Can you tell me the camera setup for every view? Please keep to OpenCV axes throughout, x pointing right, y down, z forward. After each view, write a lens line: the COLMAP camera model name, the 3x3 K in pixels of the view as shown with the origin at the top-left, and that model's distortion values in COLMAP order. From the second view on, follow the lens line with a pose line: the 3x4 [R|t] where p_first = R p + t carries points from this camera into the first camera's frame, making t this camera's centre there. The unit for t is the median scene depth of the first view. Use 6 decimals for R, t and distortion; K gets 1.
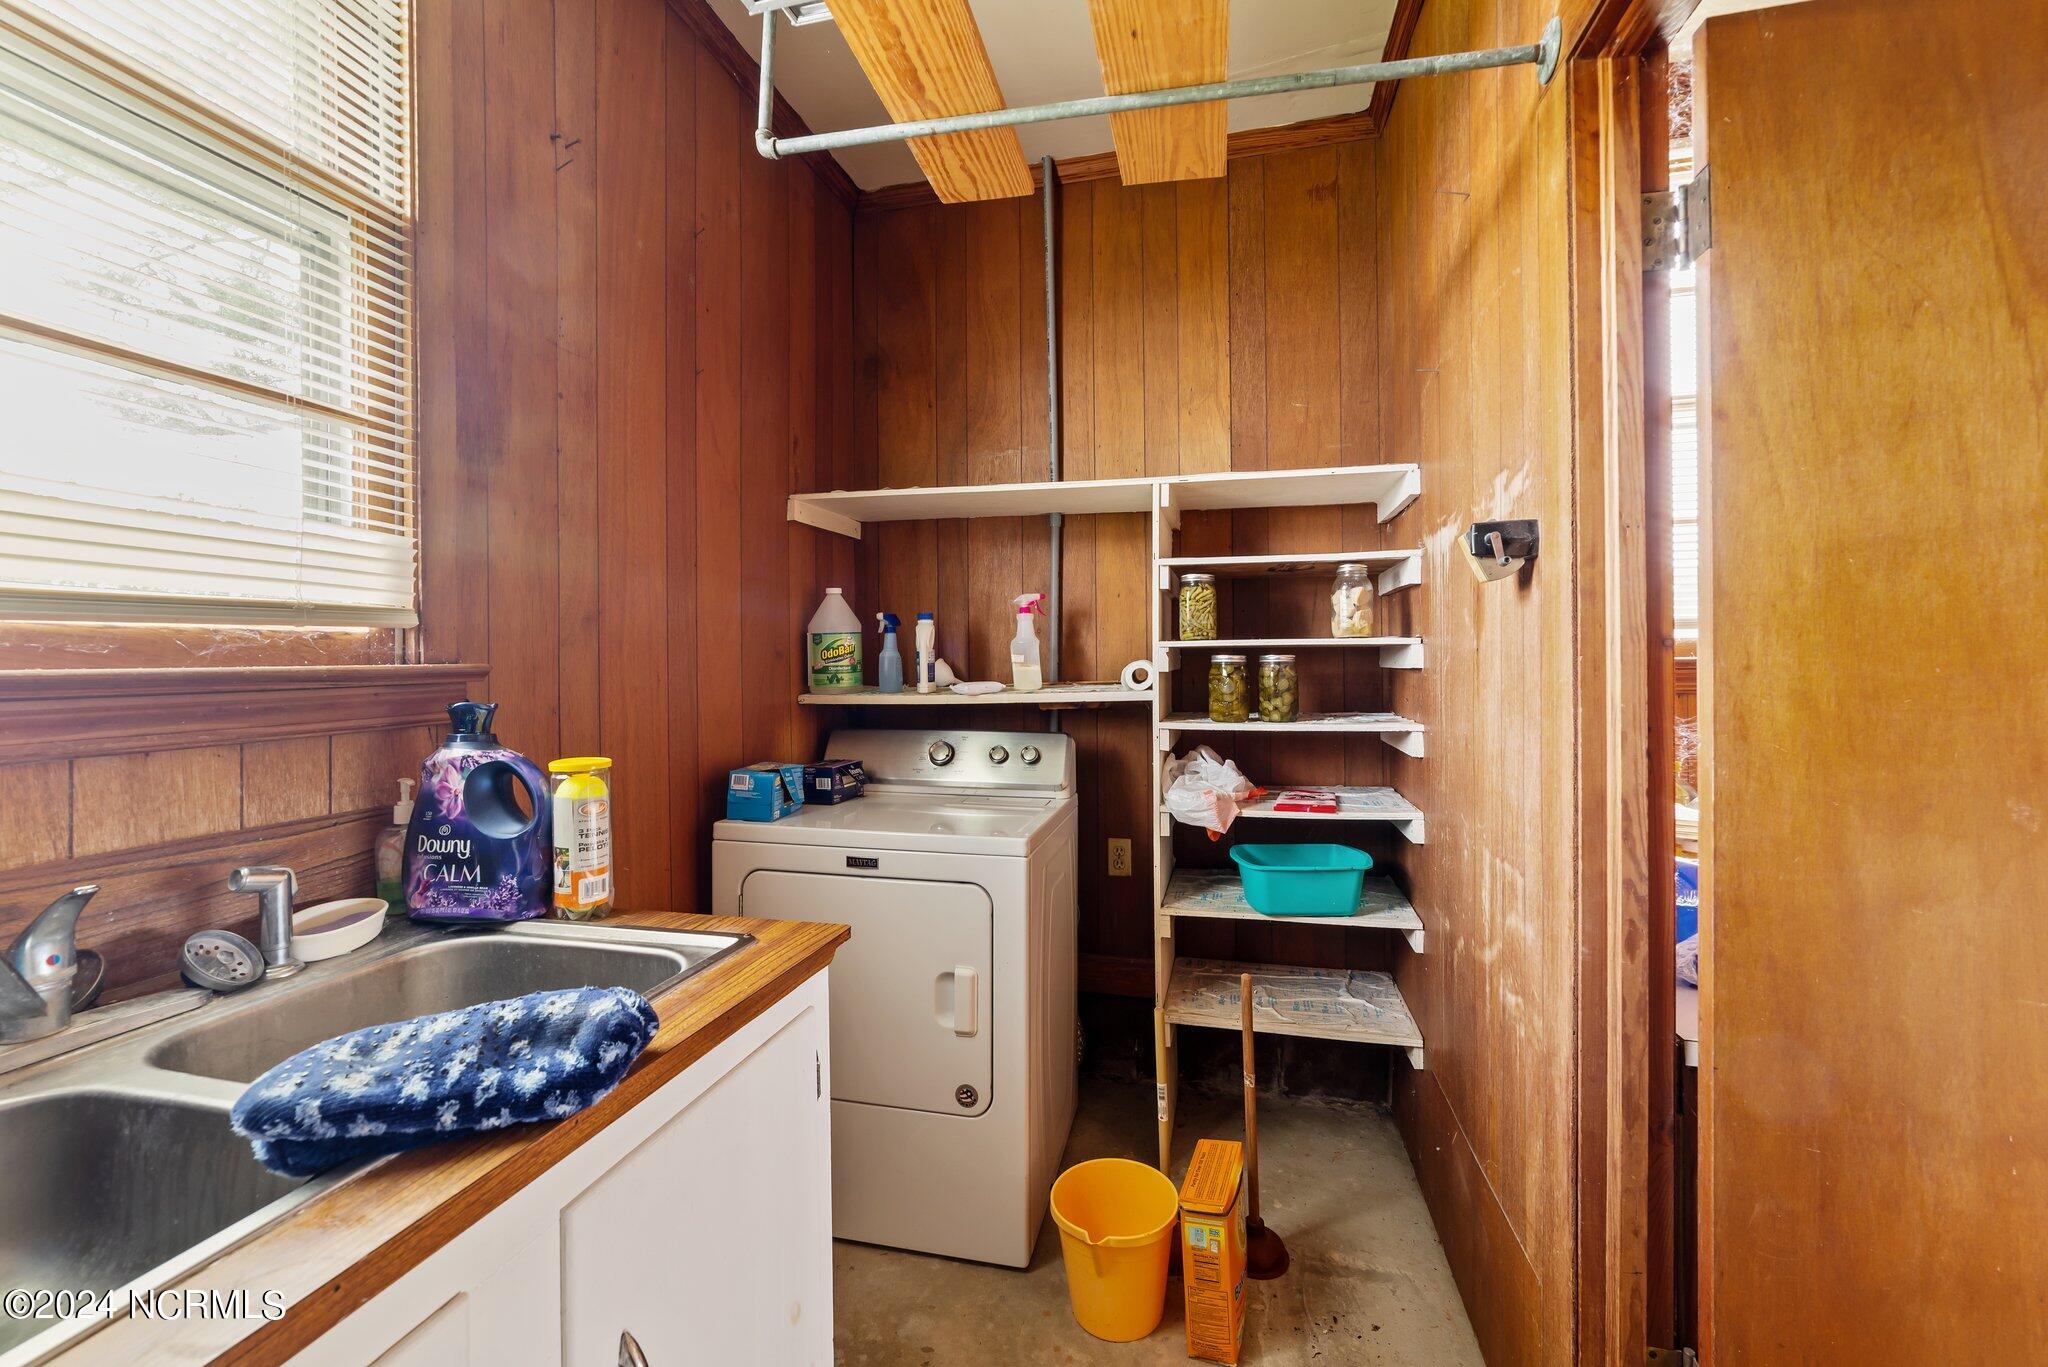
lens RADIAL K [[796.6, 0, 1024.0], [0, 796.6, 683.5], [0, 0, 1]] dist [-0.003466, -0.000009]
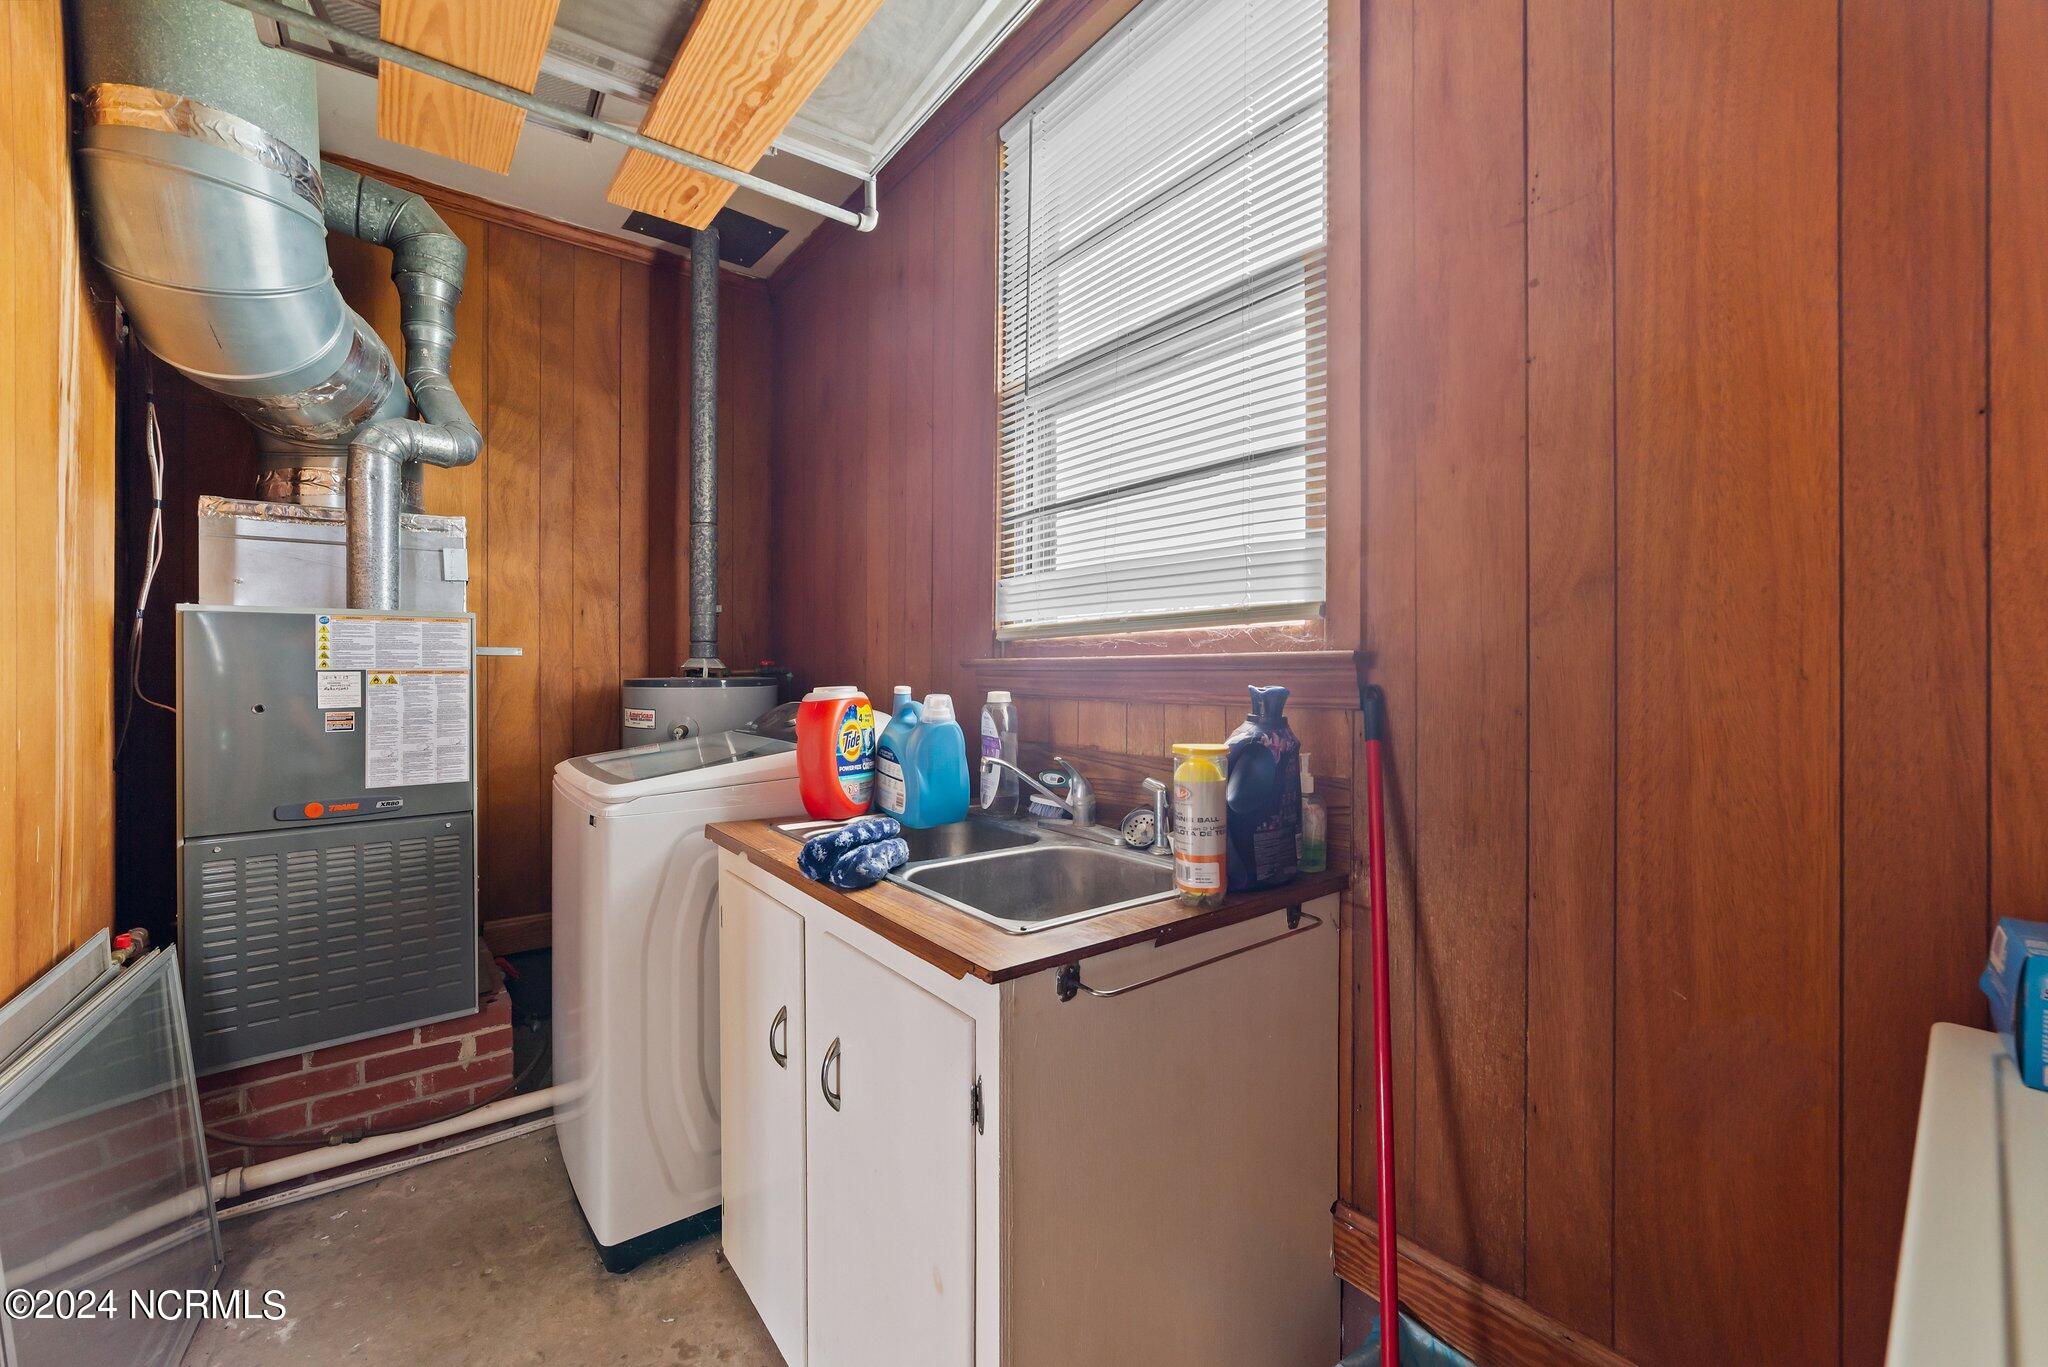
lens RADIAL K [[846.2, 0, 1023.9], [0, 846.2, 656.9], [0, 0, 1]] dist [-0.000621, -0.000002]
pose [[-0.607472, 0.005122, -0.794325, 0.425840], [-0.008334, 0.999883, 0.012822, -0.029734], [0.794298, 0.014409, -0.607358, 1.440481]]
